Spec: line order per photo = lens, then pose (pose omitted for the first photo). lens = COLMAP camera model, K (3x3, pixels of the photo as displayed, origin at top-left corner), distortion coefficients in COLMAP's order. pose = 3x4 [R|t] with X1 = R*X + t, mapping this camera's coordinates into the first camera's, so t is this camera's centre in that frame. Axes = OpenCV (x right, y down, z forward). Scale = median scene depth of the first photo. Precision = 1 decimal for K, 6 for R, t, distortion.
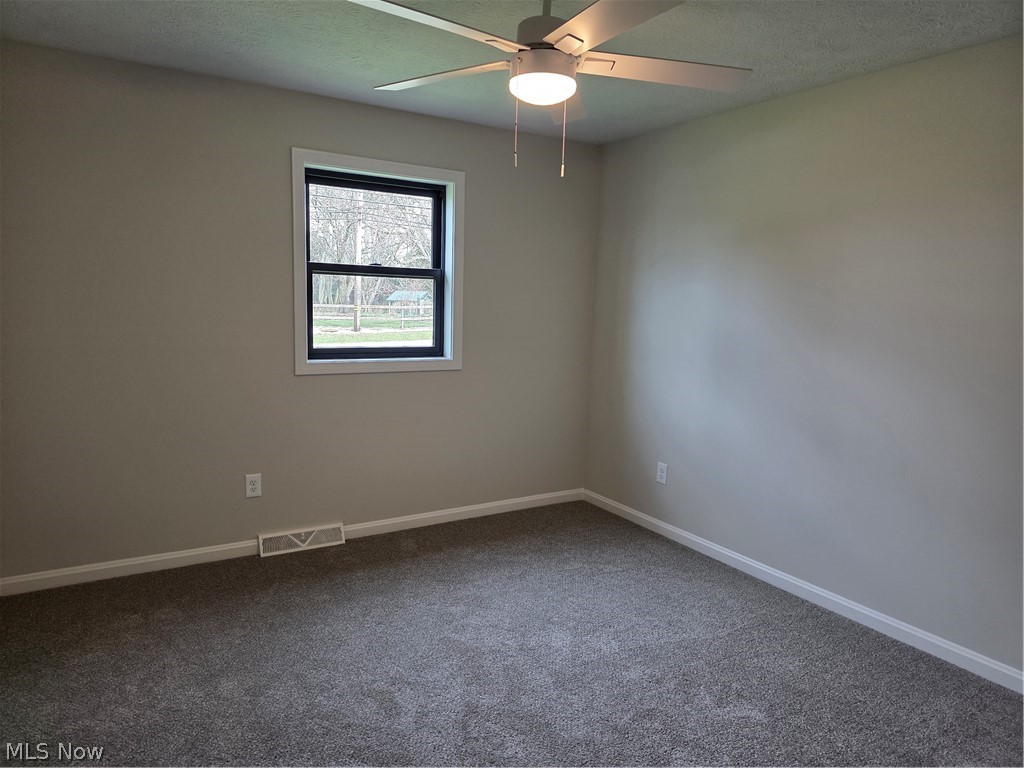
lens RADIAL K [[683.3, 0, 488.2], [0, 683.3, 387.3], [0, 0, 1]] dist [0.000436, -0.000687]
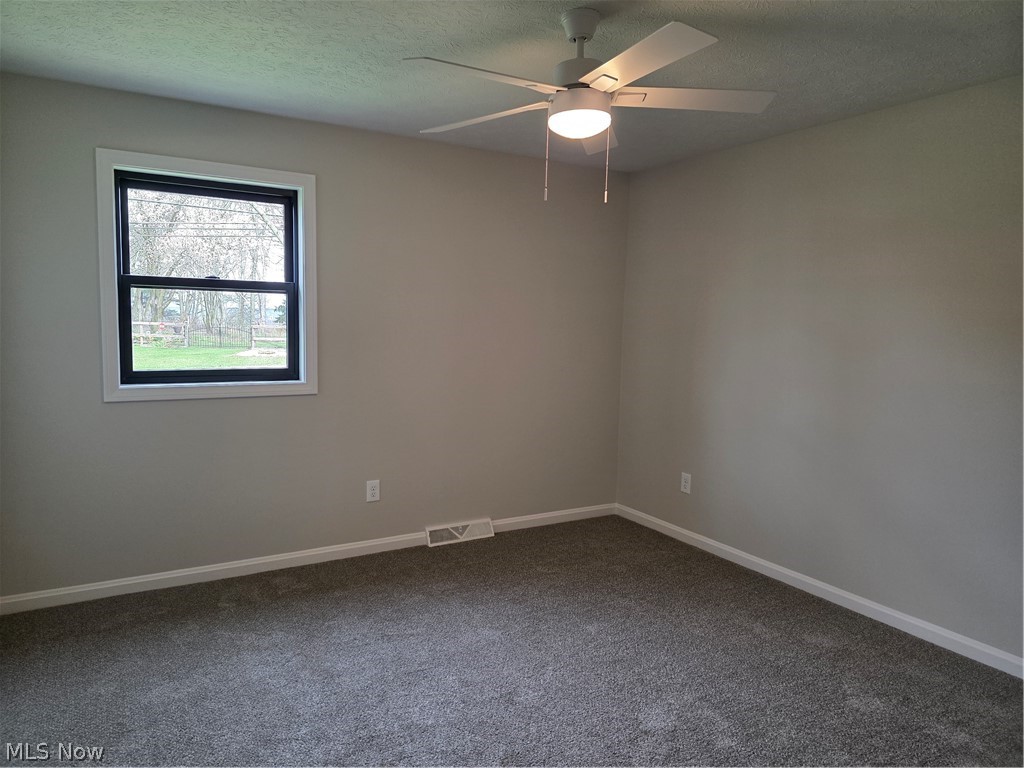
lens RADIAL K [[644.0, 0, 511.0], [0, 644.0, 376.2], [0, 0, 1]] dist [-0.000827, -0.000648]
pose [[0.998794, -0.004800, -0.048870, 0.254797], [0.002507, 0.998897, -0.046879, -0.008572], [0.049041, 0.046699, 0.997704, 0.169297]]
